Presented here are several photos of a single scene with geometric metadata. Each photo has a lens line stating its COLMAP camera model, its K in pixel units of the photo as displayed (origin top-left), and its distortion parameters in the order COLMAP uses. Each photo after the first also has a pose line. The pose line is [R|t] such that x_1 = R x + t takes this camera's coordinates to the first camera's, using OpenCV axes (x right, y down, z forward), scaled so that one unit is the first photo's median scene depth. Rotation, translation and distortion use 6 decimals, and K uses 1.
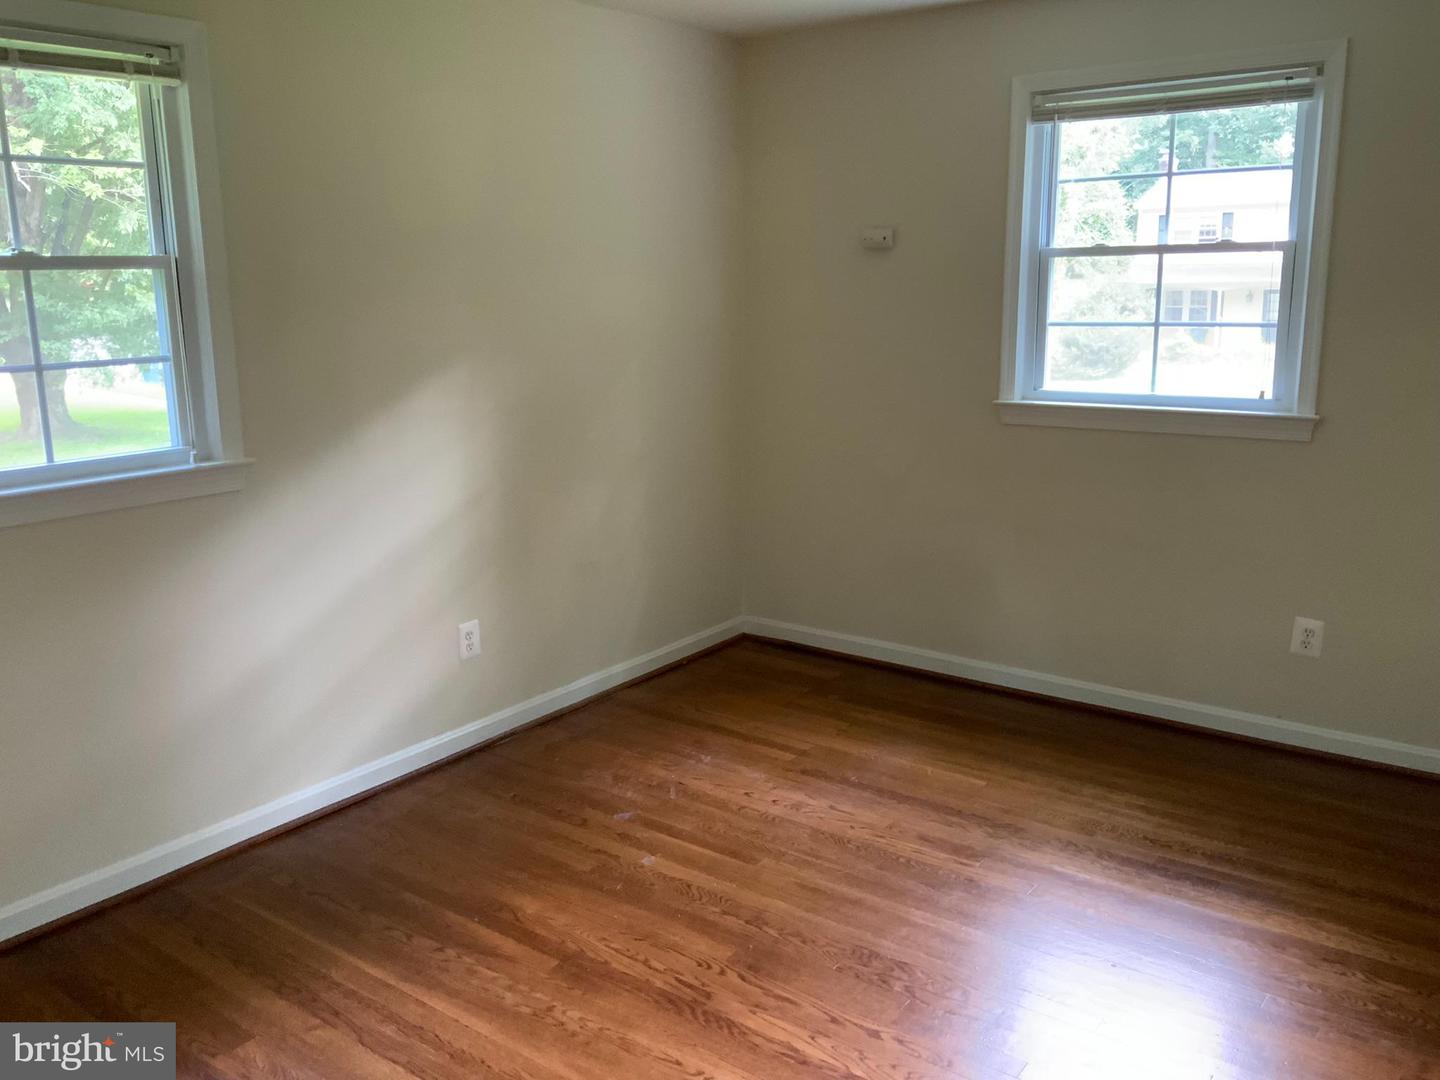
lens RADIAL K [[1199.6, 0, 725.2], [0, 1199.6, 540.0], [0, 0, 1]] dist [0.068290, -0.075624]
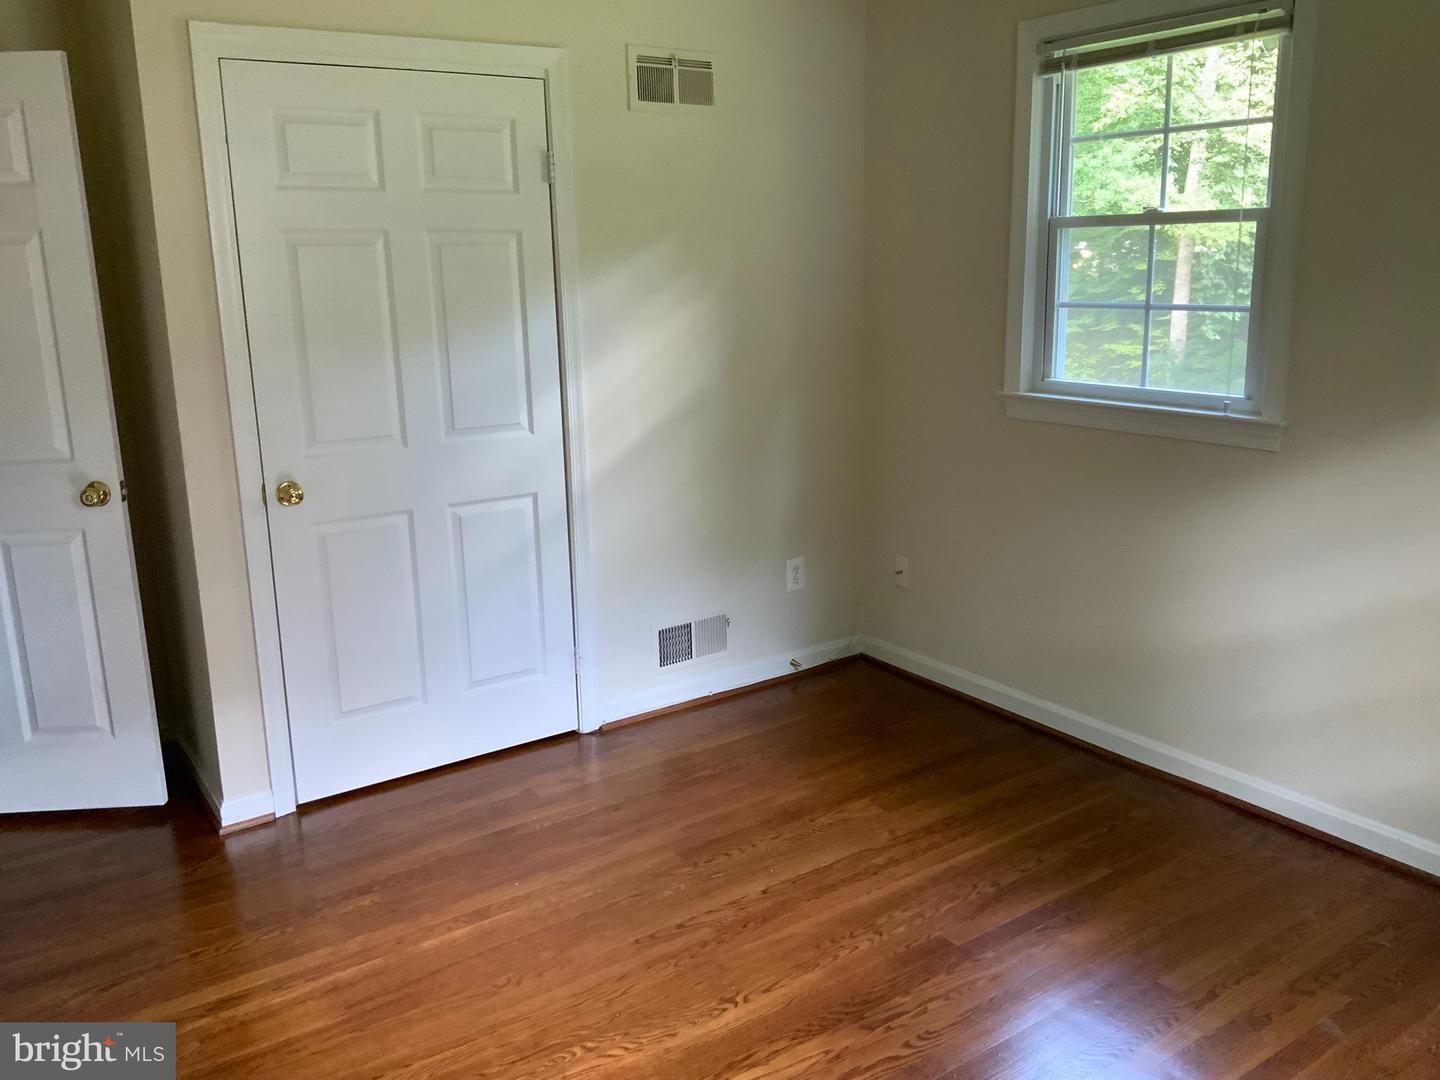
lens RADIAL K [[1199.6, 0, 710.6], [0, 1199.6, 540.8], [0, 0, 1]] dist [0.068290, -0.075624]
pose [[-0.315239, 0.245292, -0.916764, 0.752560], [-0.180722, 0.932825, 0.311732, -0.228032], [0.931646, 0.263950, -0.249733, 0.984628]]
